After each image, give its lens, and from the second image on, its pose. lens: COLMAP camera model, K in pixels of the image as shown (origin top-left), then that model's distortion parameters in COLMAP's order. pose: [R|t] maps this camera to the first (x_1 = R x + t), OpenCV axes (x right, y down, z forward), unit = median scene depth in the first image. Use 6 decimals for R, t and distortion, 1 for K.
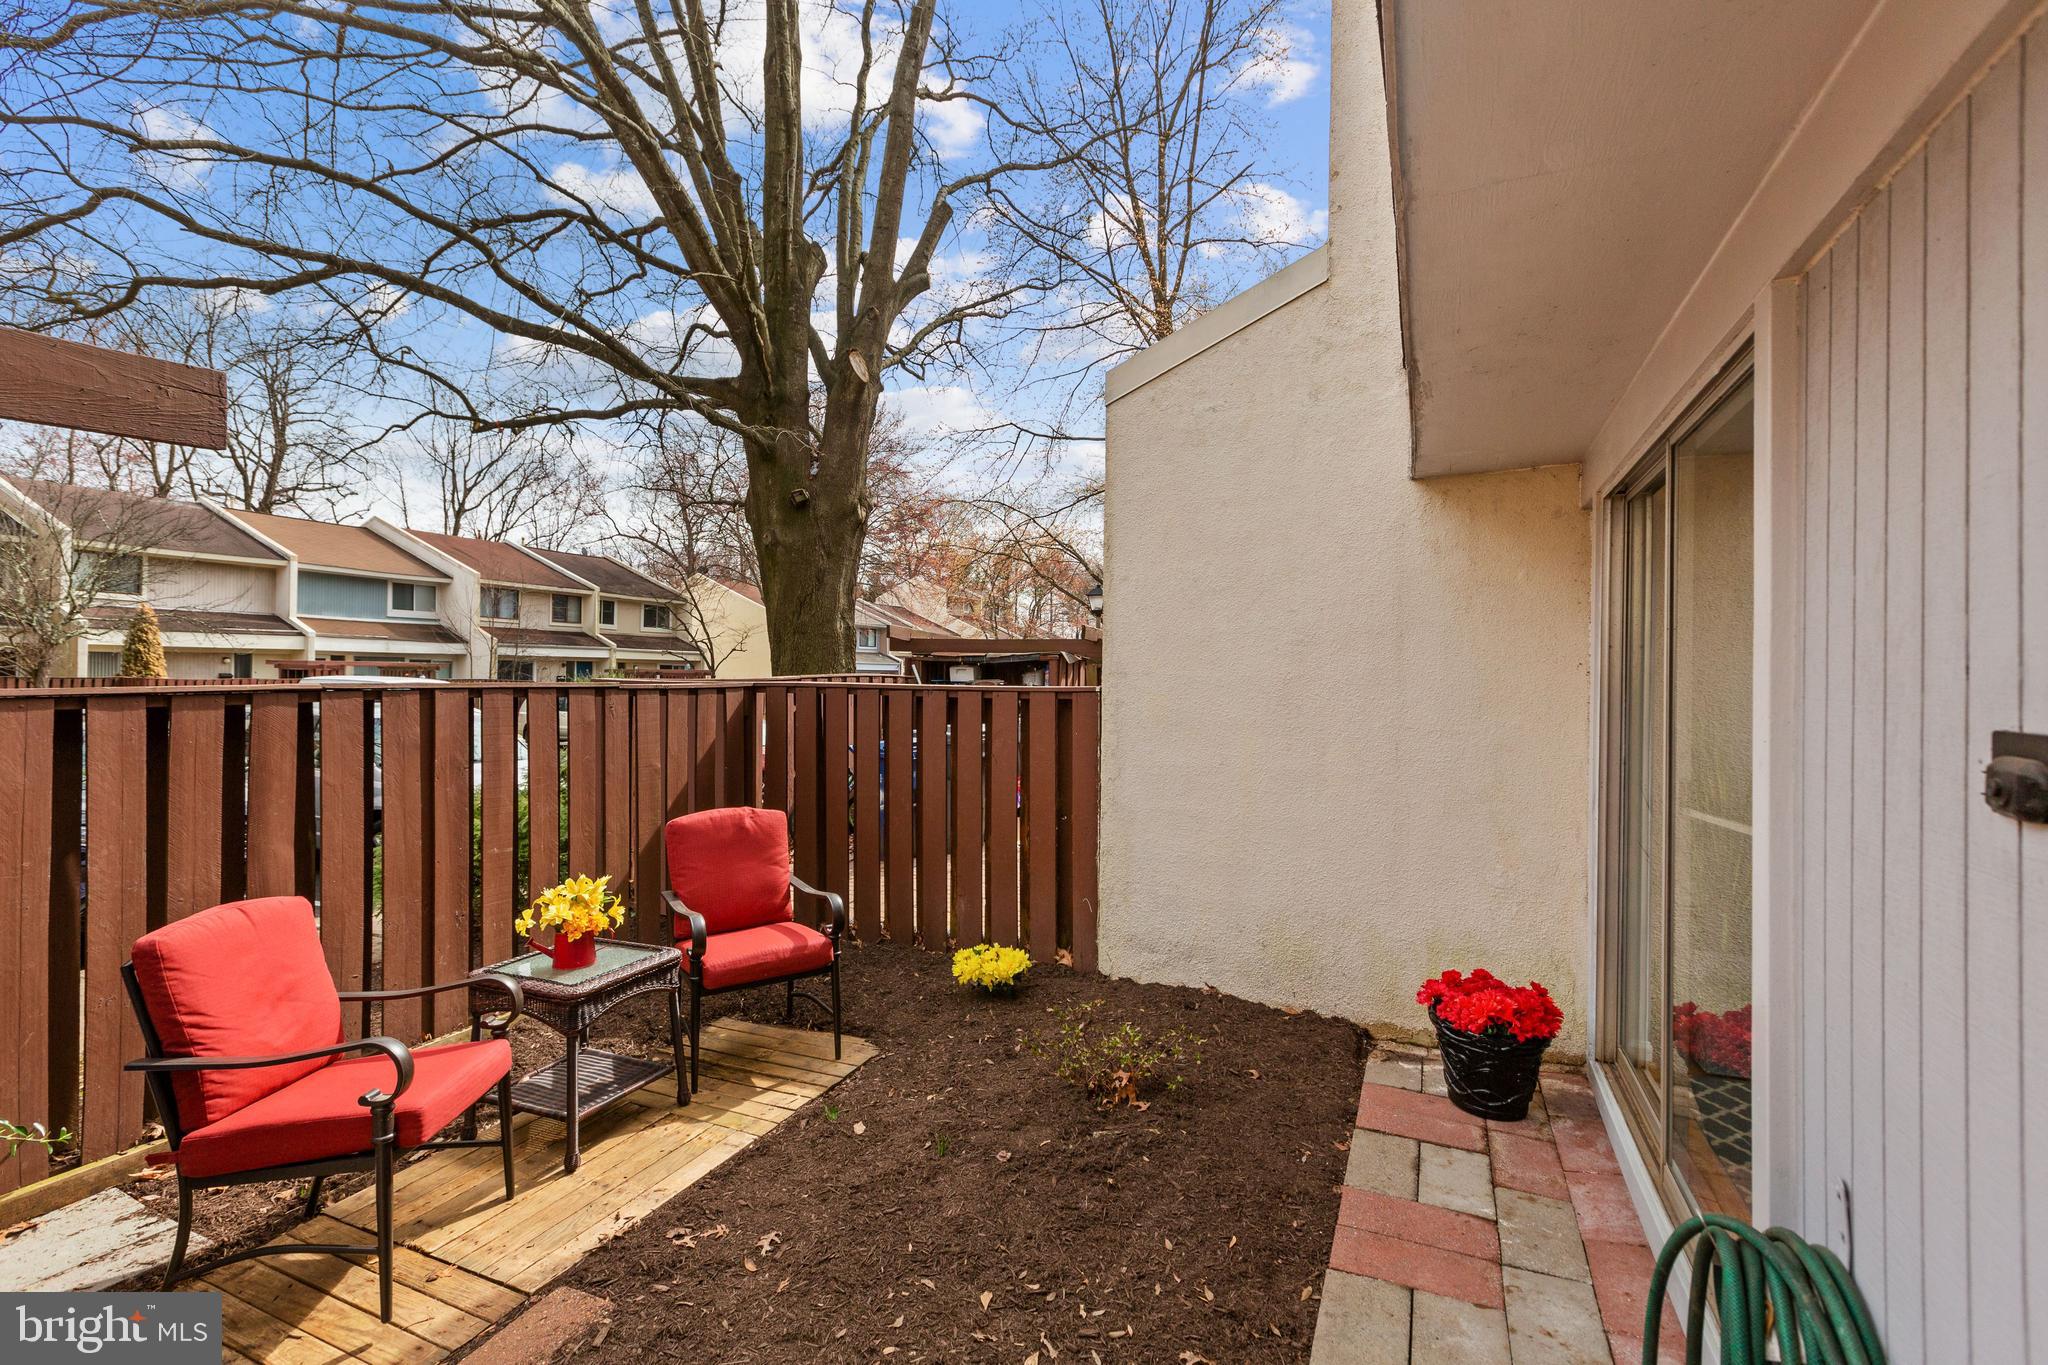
lens RADIAL K [[914.5, 0, 1023.1], [0, 914.5, 671.2], [0, 0, 1]] dist [0.000688, 0.000075]
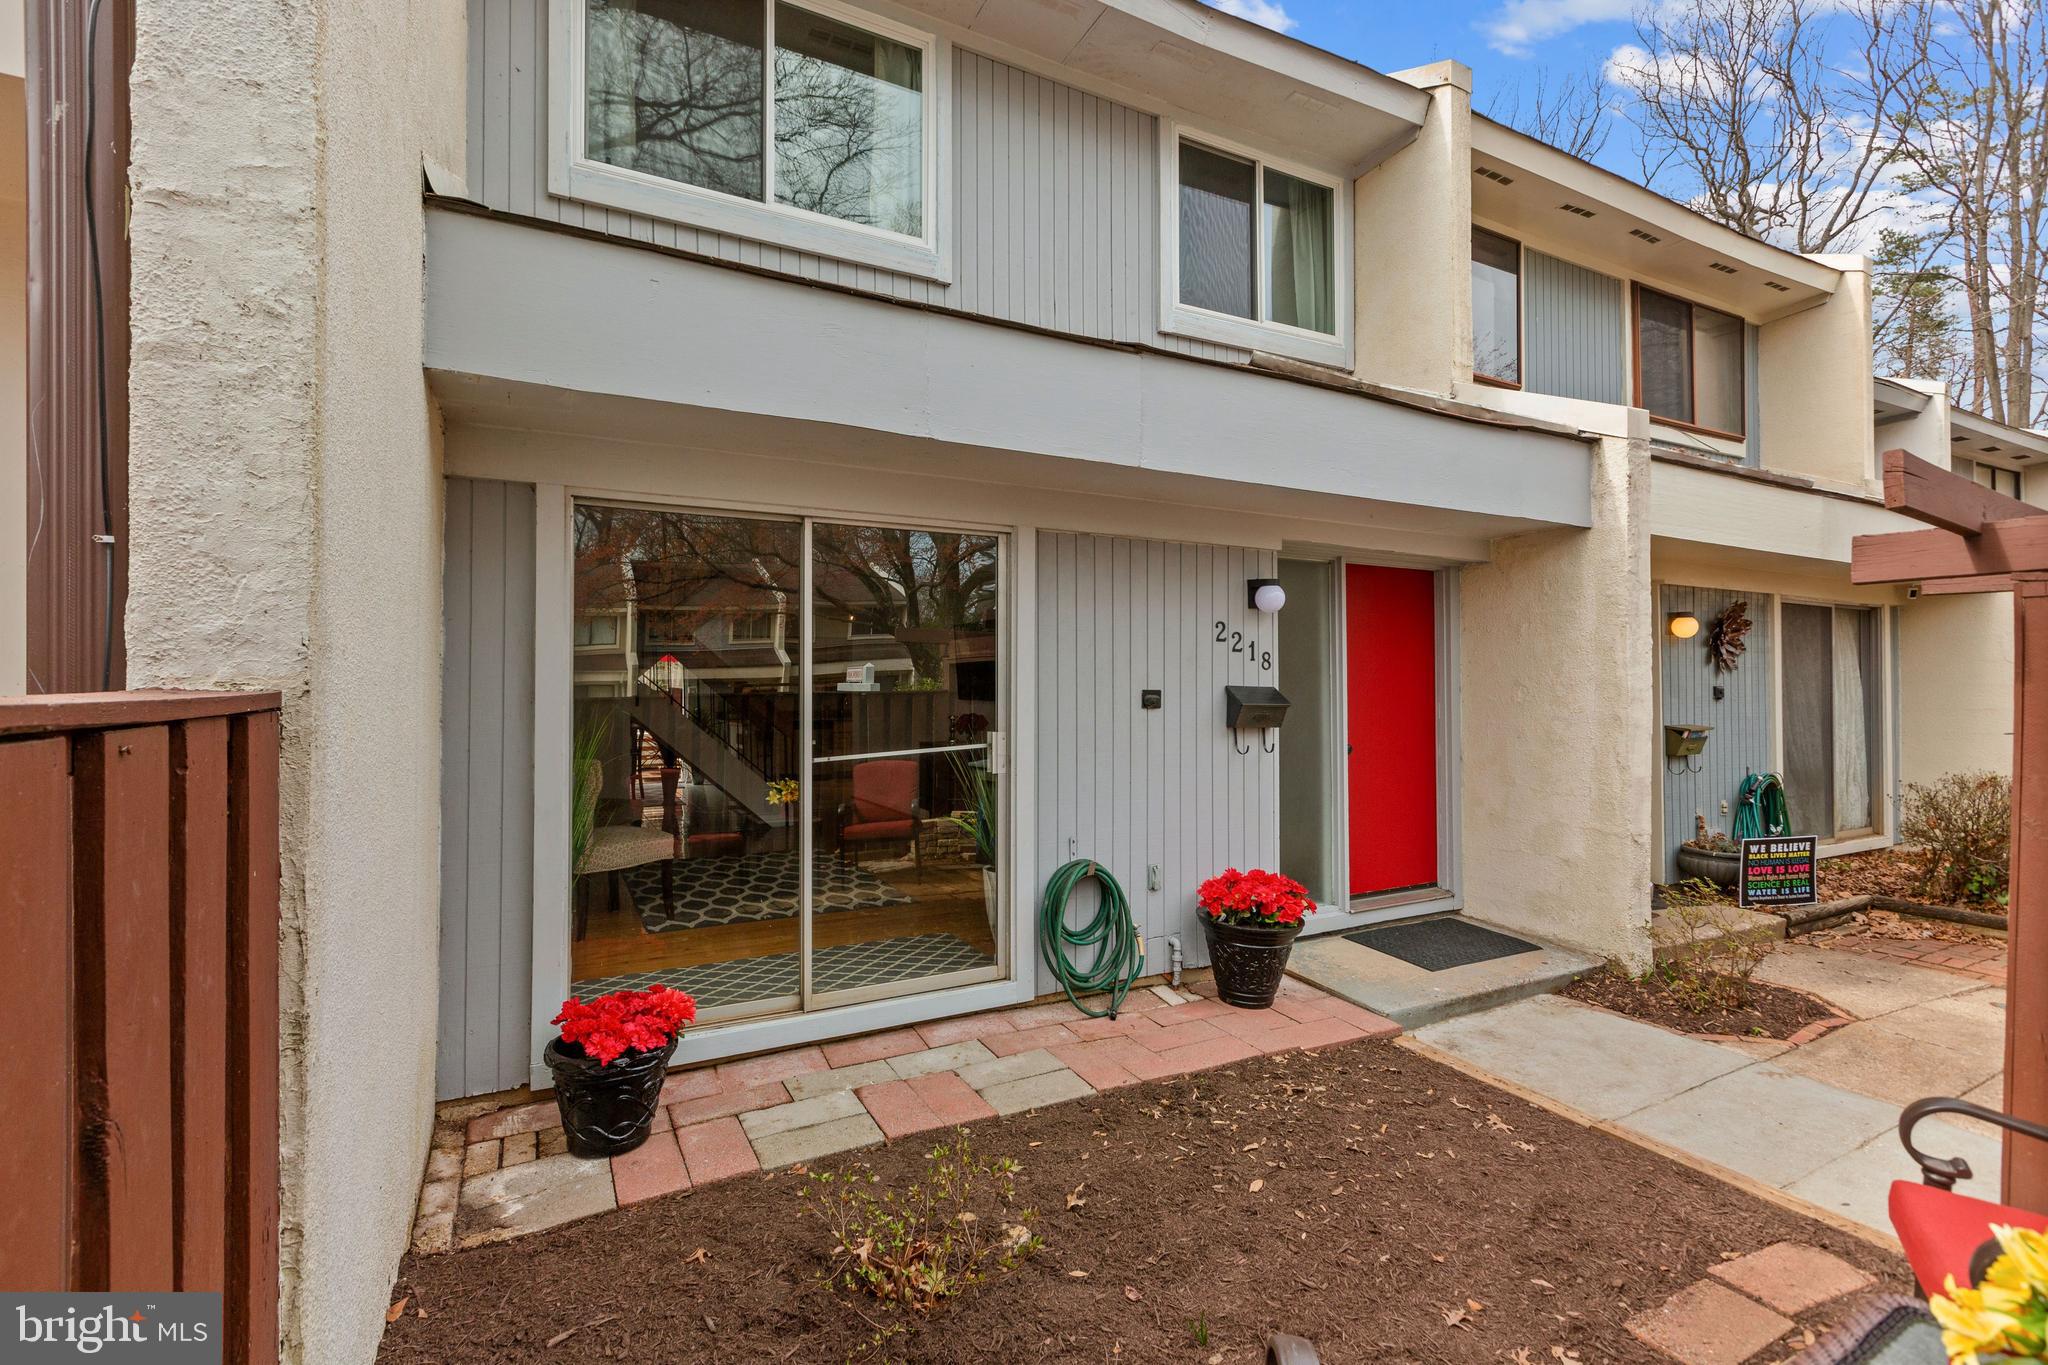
lens RADIAL K [[900.4, 0, 1016.2], [0, 900.4, 675.0], [0, 0, 1]] dist [0.004352, 0.000329]
pose [[-0.783621, 0.000669, 0.621239, -0.341576], [-0.009923, 0.999858, -0.013594, 0.015358], [-0.621160, -0.016818, -0.783504, 1.346009]]
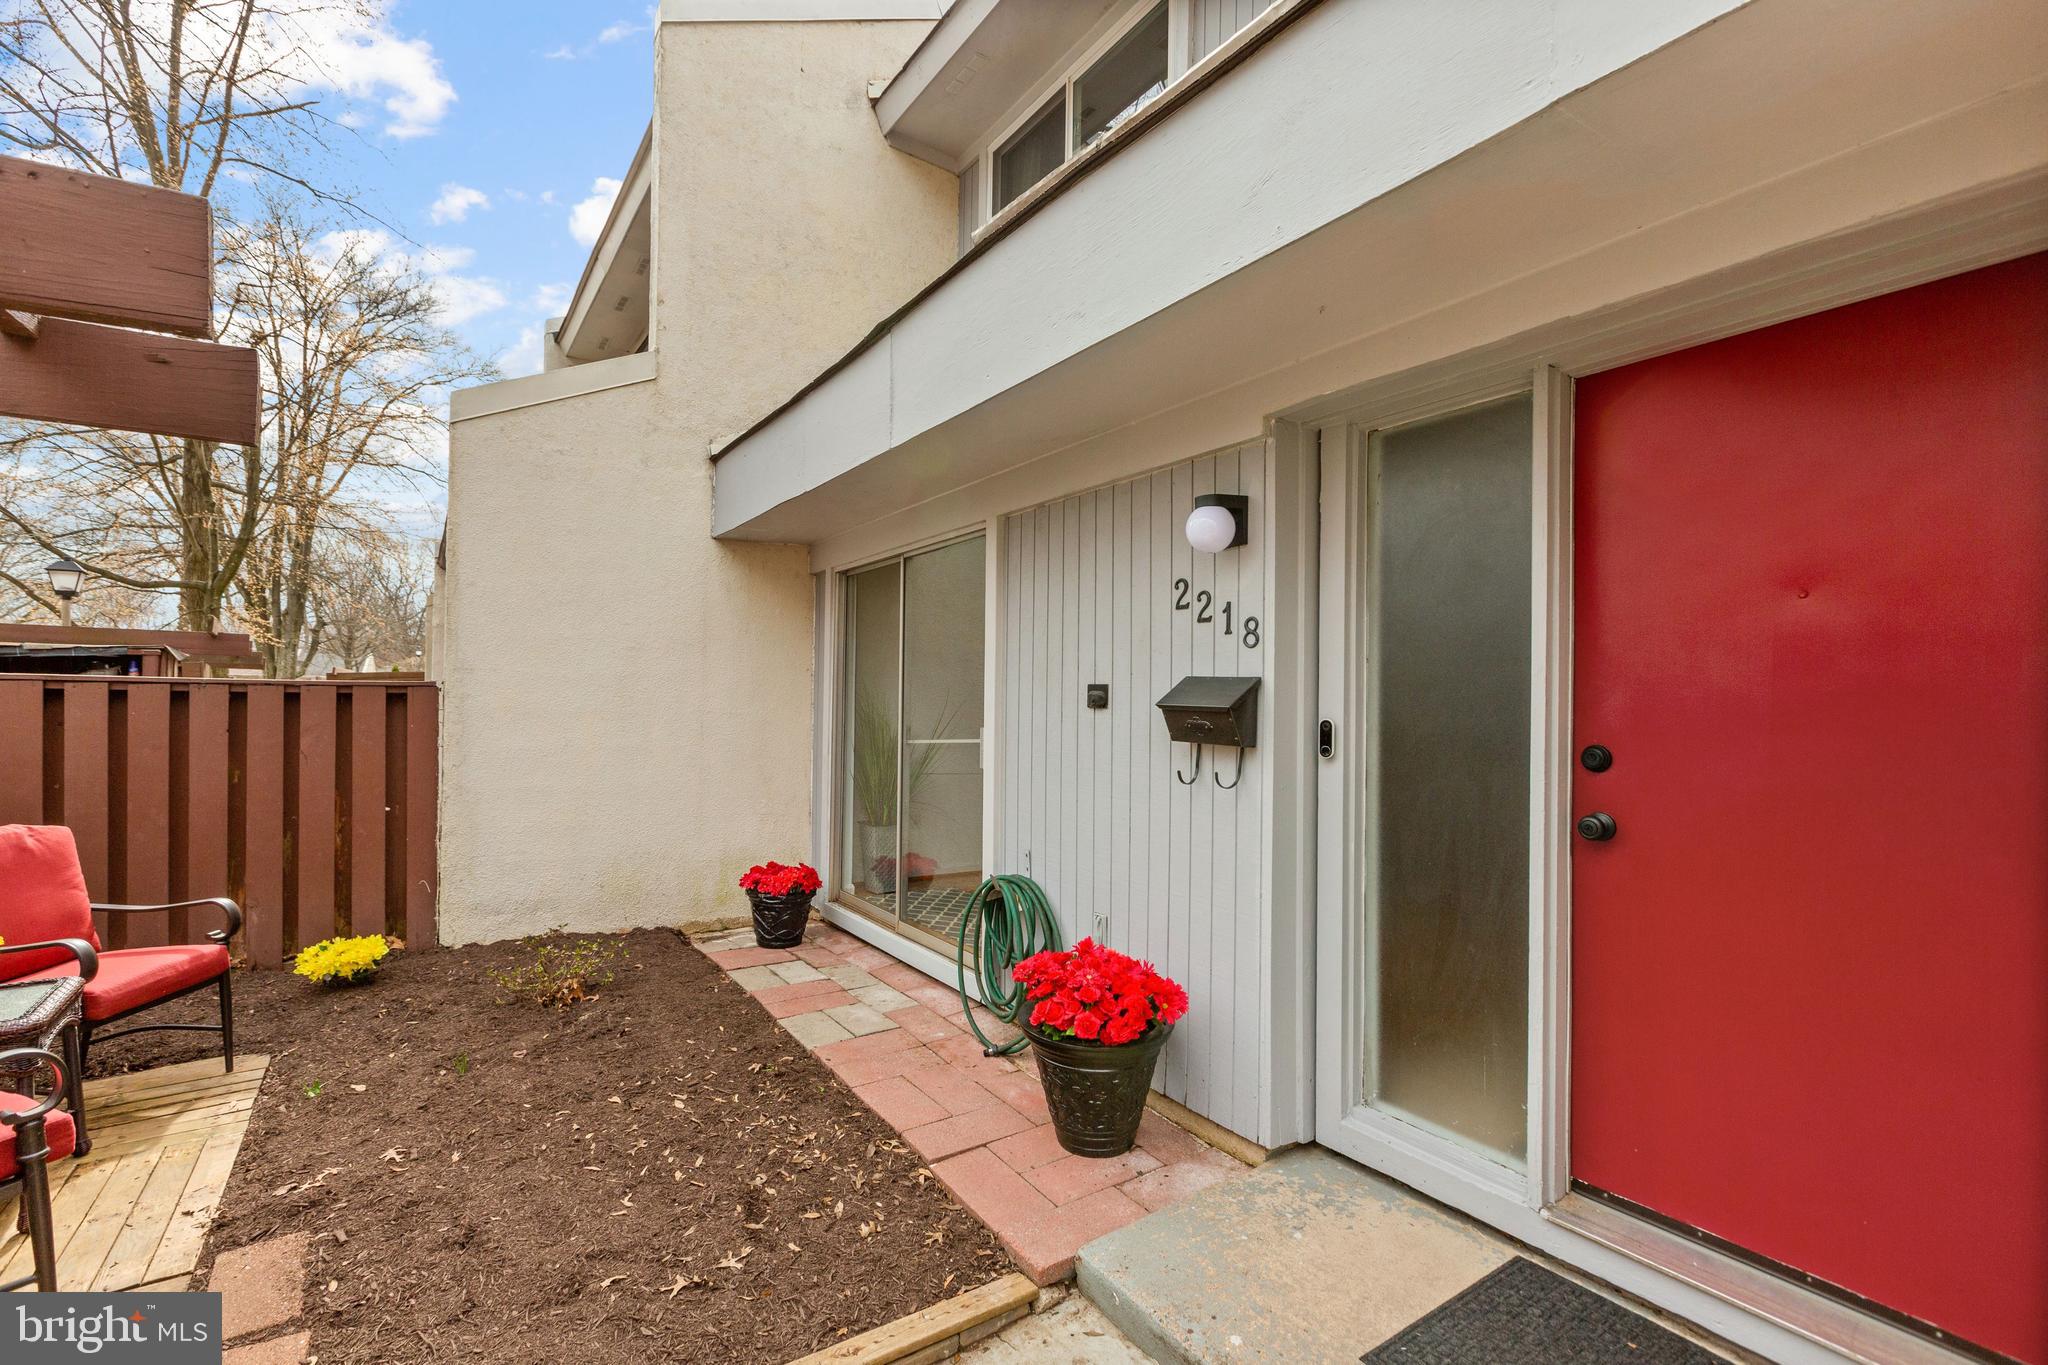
lens RADIAL K [[919.9, 0, 1015.2], [0, 919.9, 693.1], [0, 0, 1]] dist [0.001533, 0.000258]
pose [[0.532358, 0.002305, 0.846516, -0.584687], [-0.010613, 0.999936, 0.003951, 0.023934], [-0.846453, -0.011087, 0.532349, -0.184116]]
